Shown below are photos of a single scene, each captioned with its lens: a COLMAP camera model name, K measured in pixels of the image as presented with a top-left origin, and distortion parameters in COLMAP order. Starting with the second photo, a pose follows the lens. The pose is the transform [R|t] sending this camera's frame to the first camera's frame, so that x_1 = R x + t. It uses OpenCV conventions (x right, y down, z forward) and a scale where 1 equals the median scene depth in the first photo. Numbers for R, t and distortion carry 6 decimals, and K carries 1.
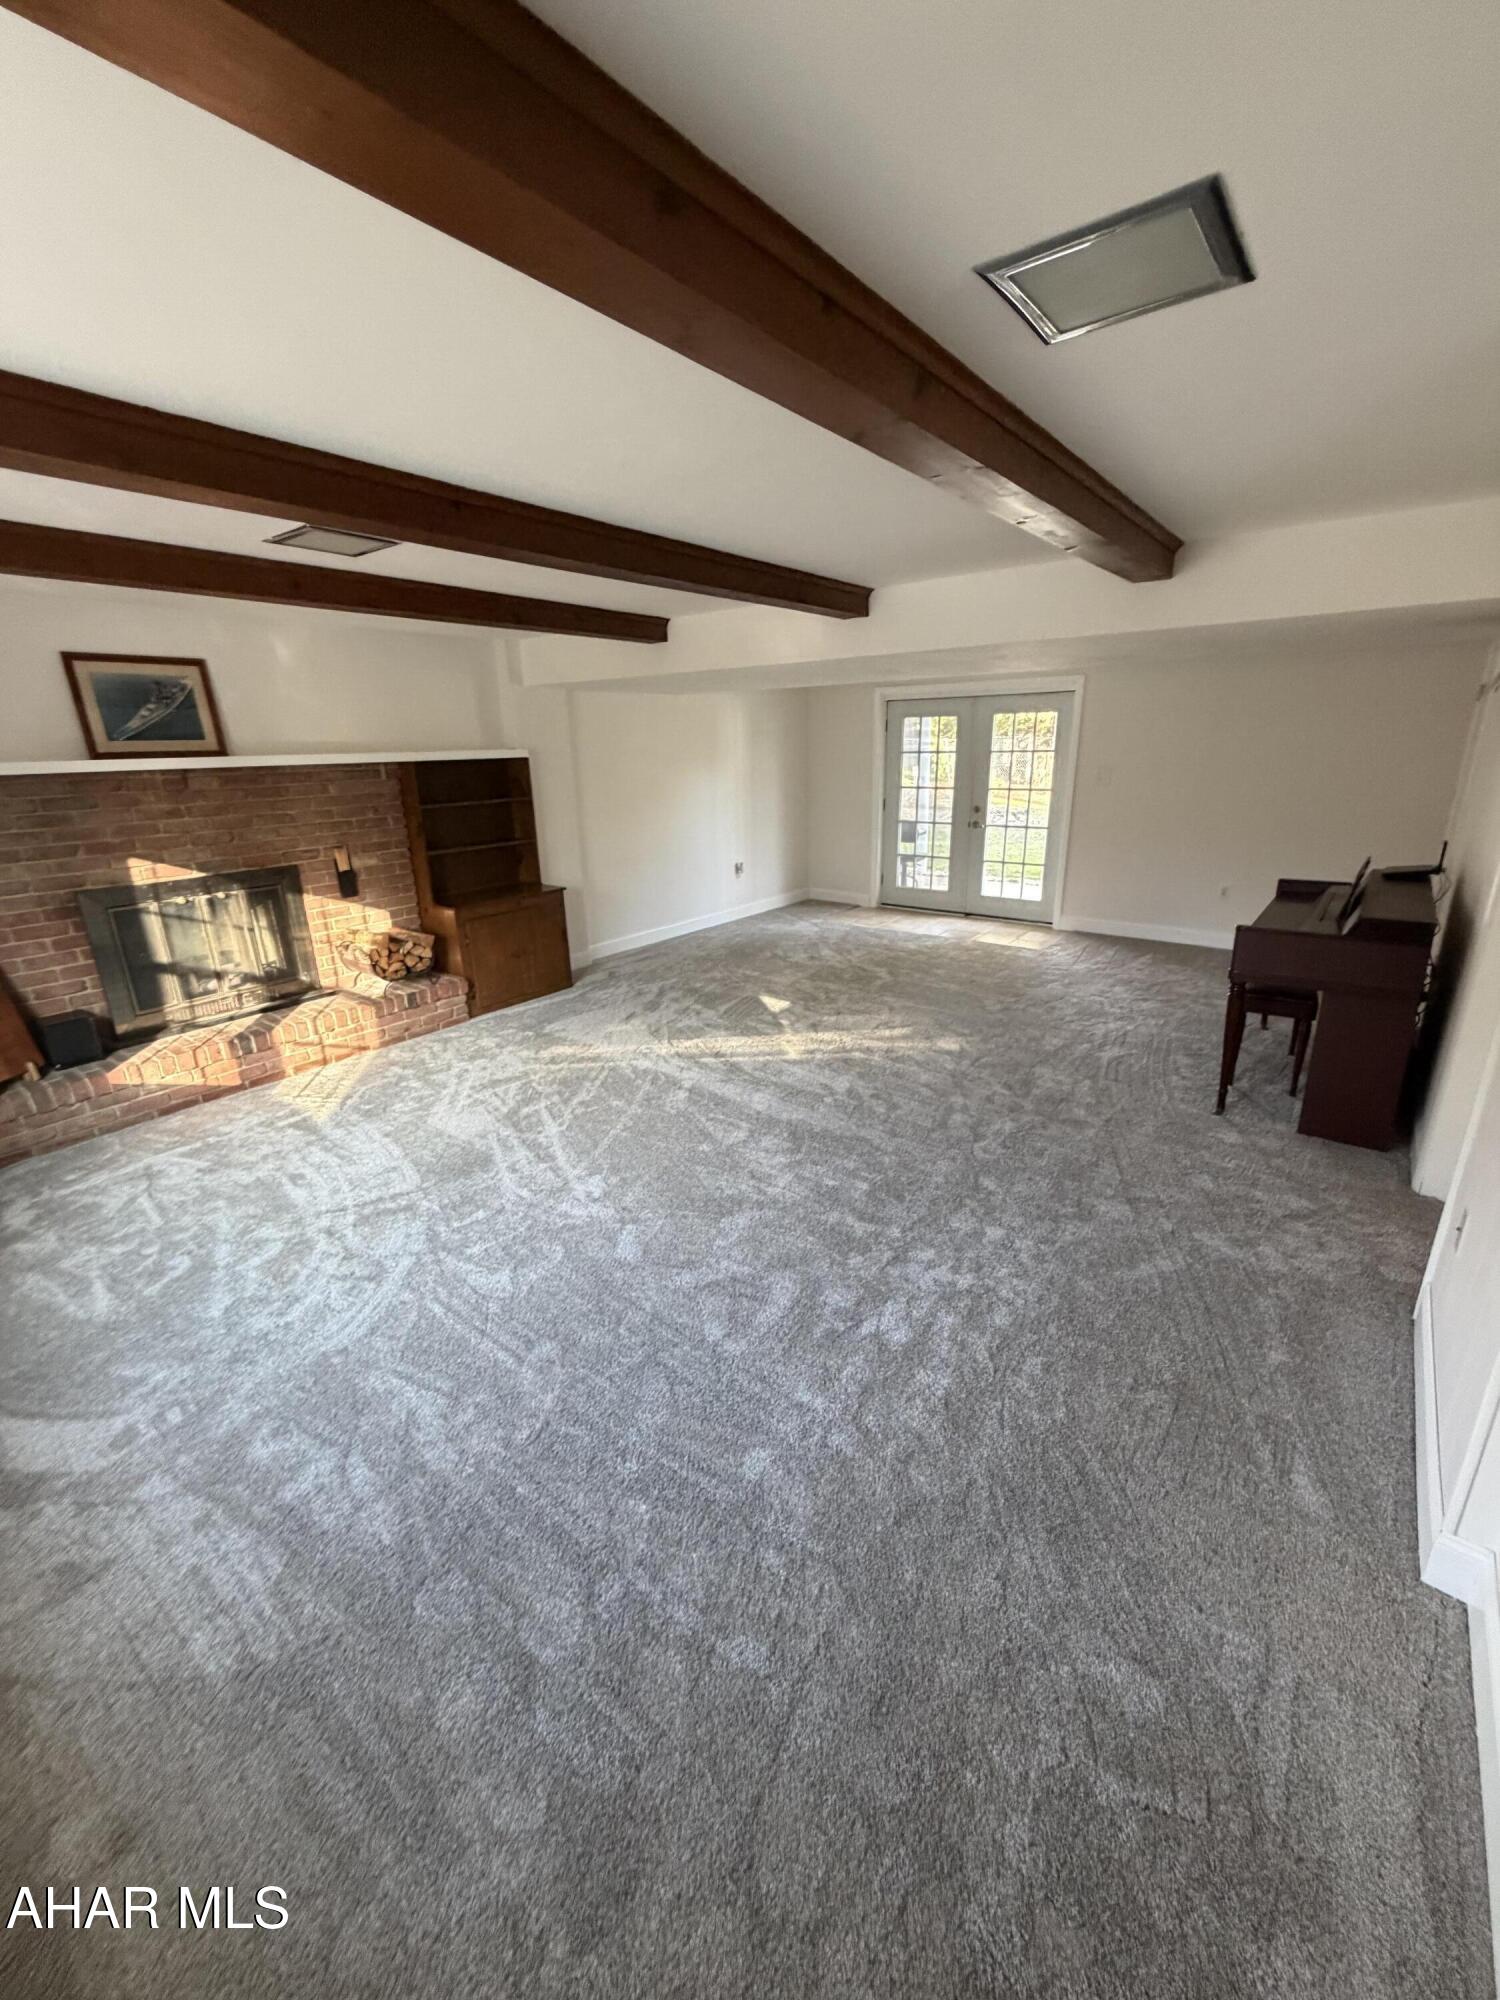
lens RADIAL K [[798.8, 0, 754.2], [0, 798.8, 1005.7], [0, 0, 1]] dist [0.003083, -0.000470]
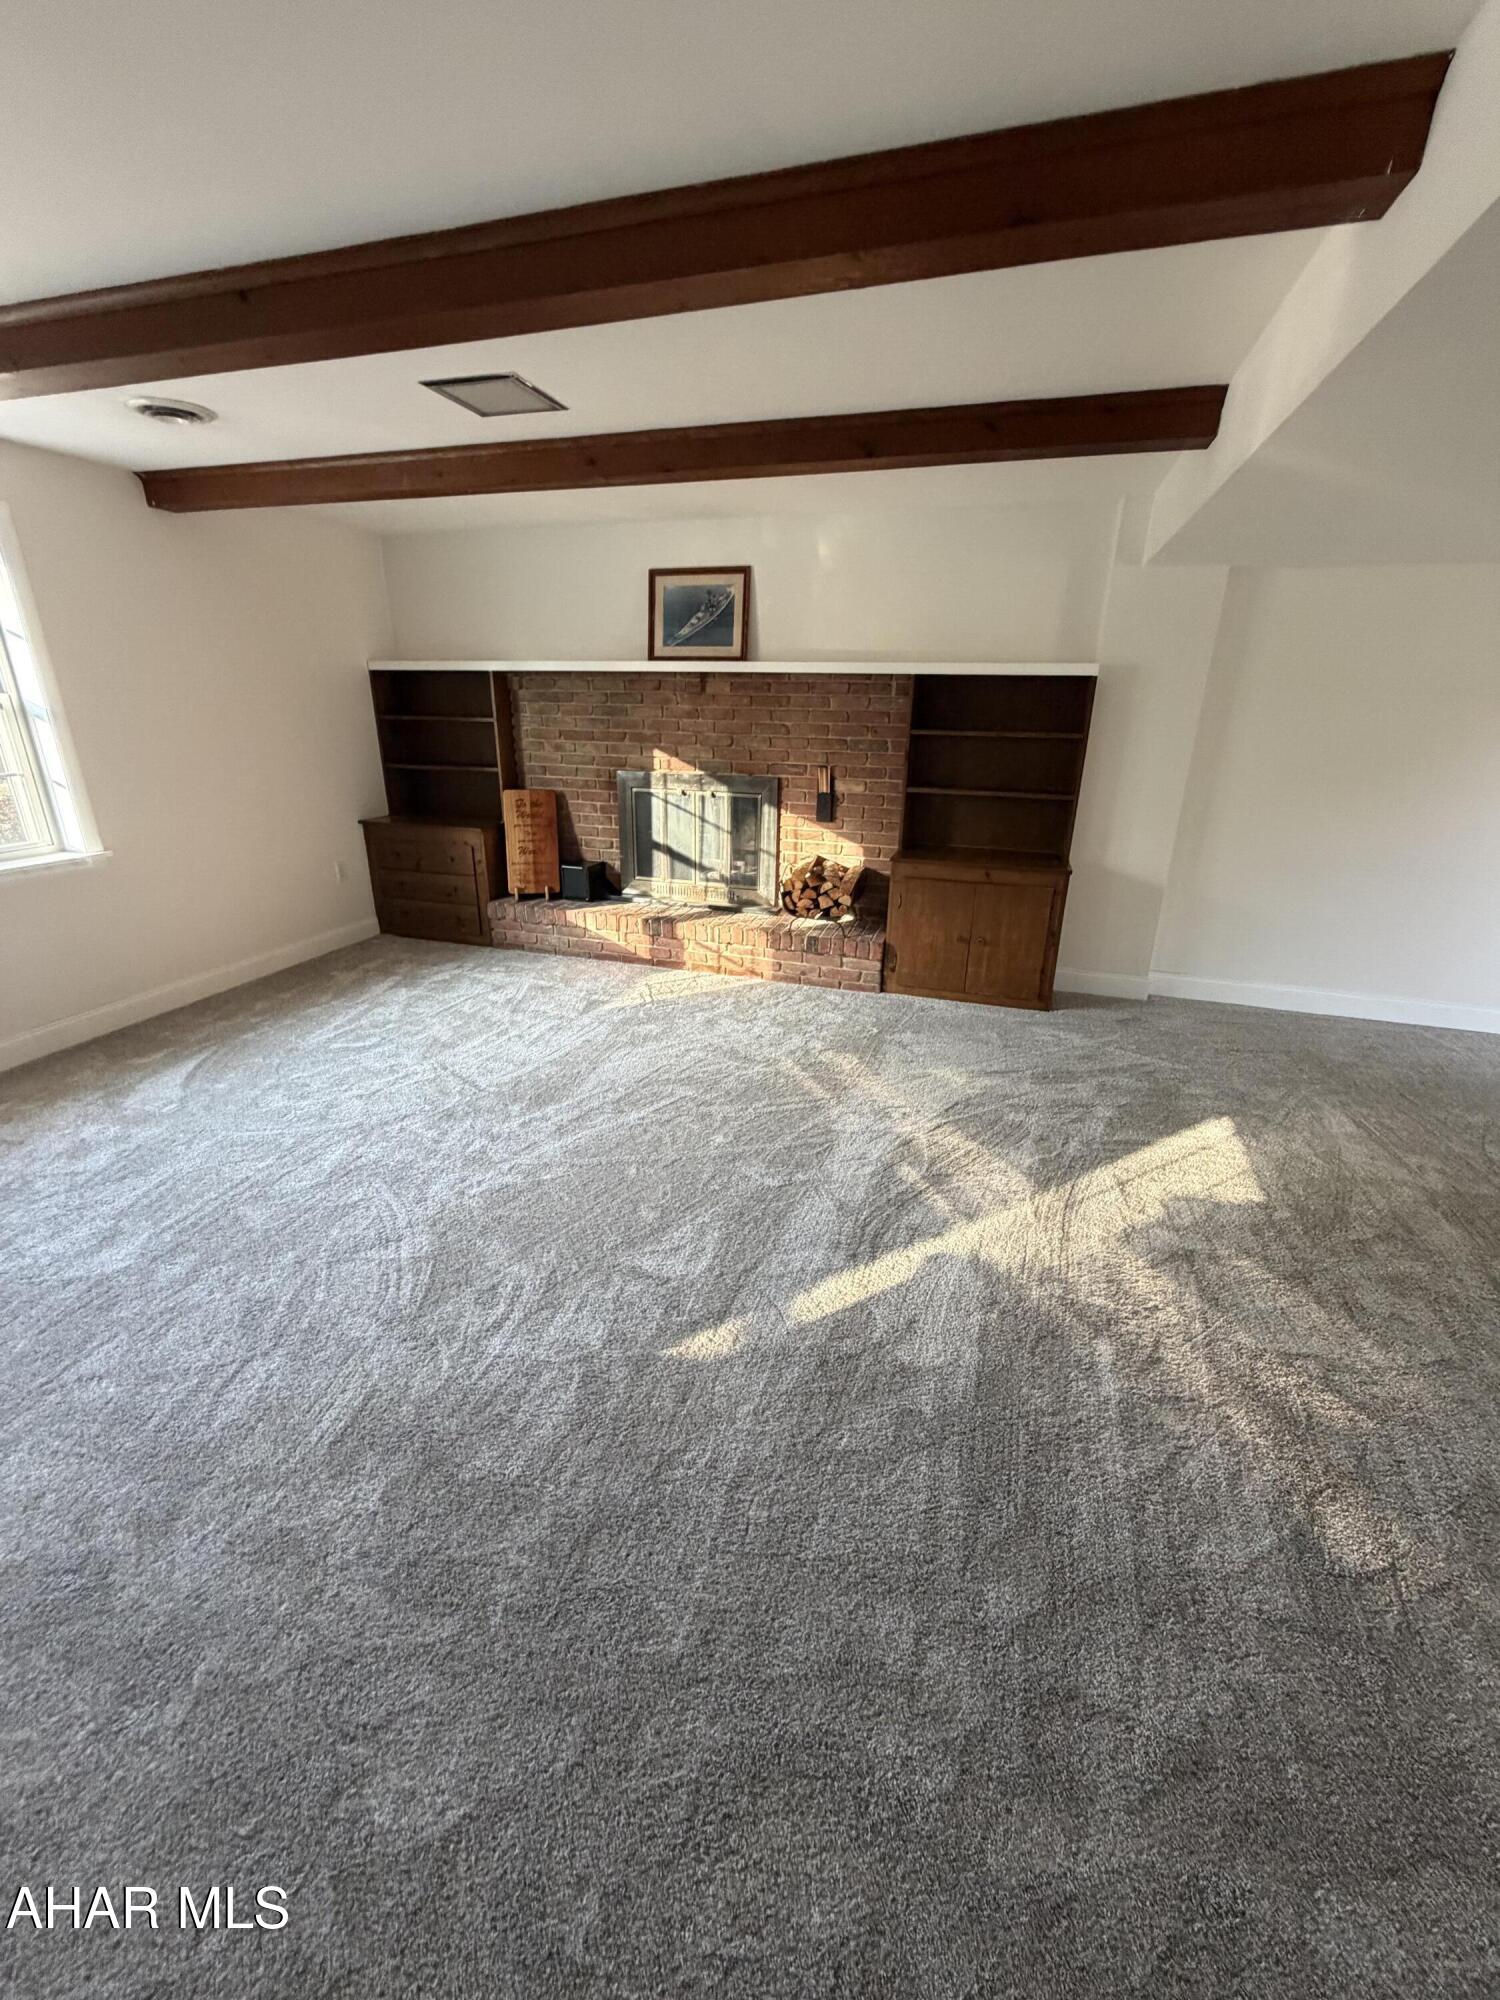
lens RADIAL K [[798.8, 0, 750.4], [0, 798.8, 1001.8], [0, 0, 1]] dist [0.003083, -0.000470]
pose [[0.346097, 0.358208, -0.867124, 0.377874], [-0.318846, 0.914140, 0.250369, -0.162934], [0.882357, 0.189827, 0.430595, 0.611275]]
